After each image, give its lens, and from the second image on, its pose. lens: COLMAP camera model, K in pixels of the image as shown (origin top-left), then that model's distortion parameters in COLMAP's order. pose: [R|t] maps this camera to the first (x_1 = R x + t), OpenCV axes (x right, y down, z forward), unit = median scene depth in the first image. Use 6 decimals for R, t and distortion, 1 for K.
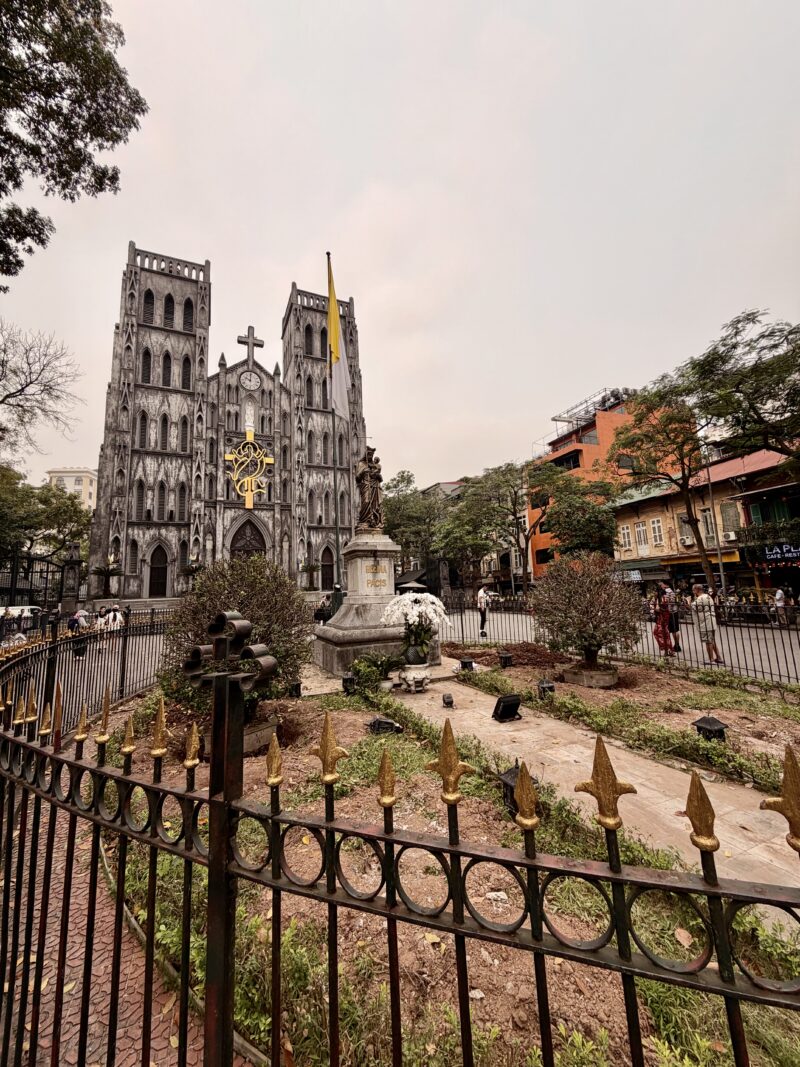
lens RADIAL K [[428.7, 0, 402.4], [0, 428.7, 533.4], [0, 0, 1]] dist [-0.000302, -0.000007]
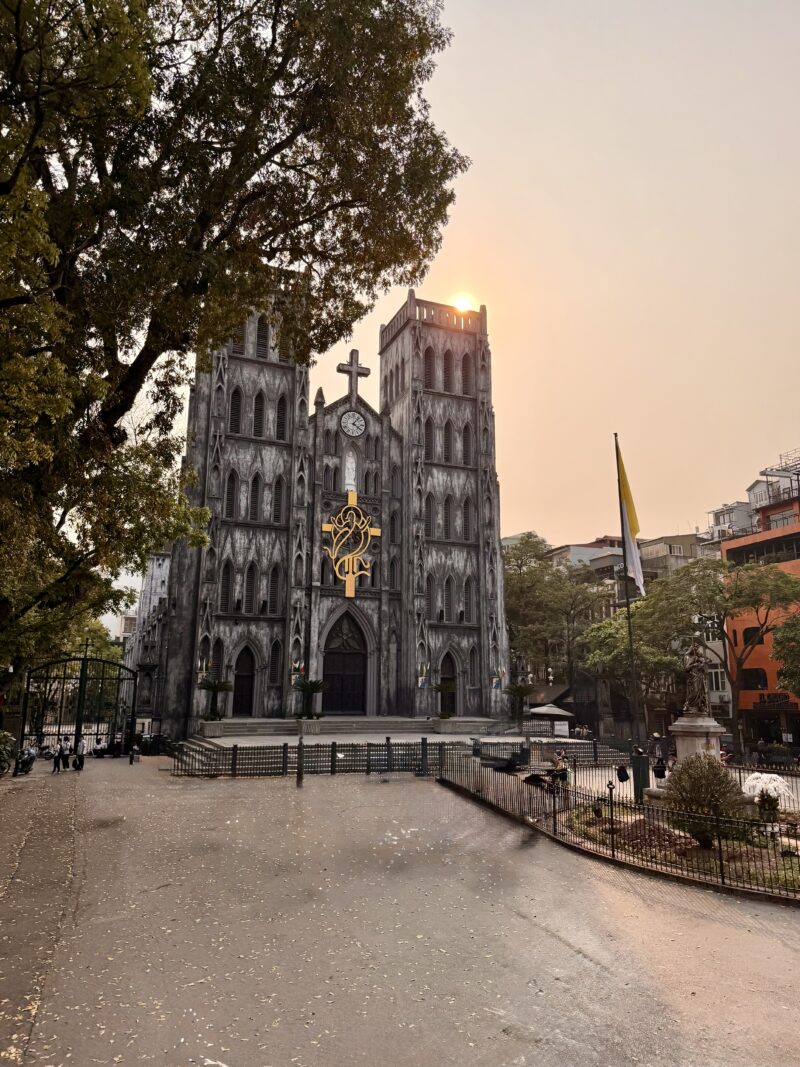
lens RADIAL K [[771.3, 0, 399.7], [0, 771.3, 529.7], [0, 0, 1]] dist [0.100497, -0.001582]
pose [[0.998244, 0.042368, -0.041392, -0.221915], [-0.045143, 0.996624, -0.068572, -0.087446], [0.038347, 0.070320, 0.996787, -0.347570]]
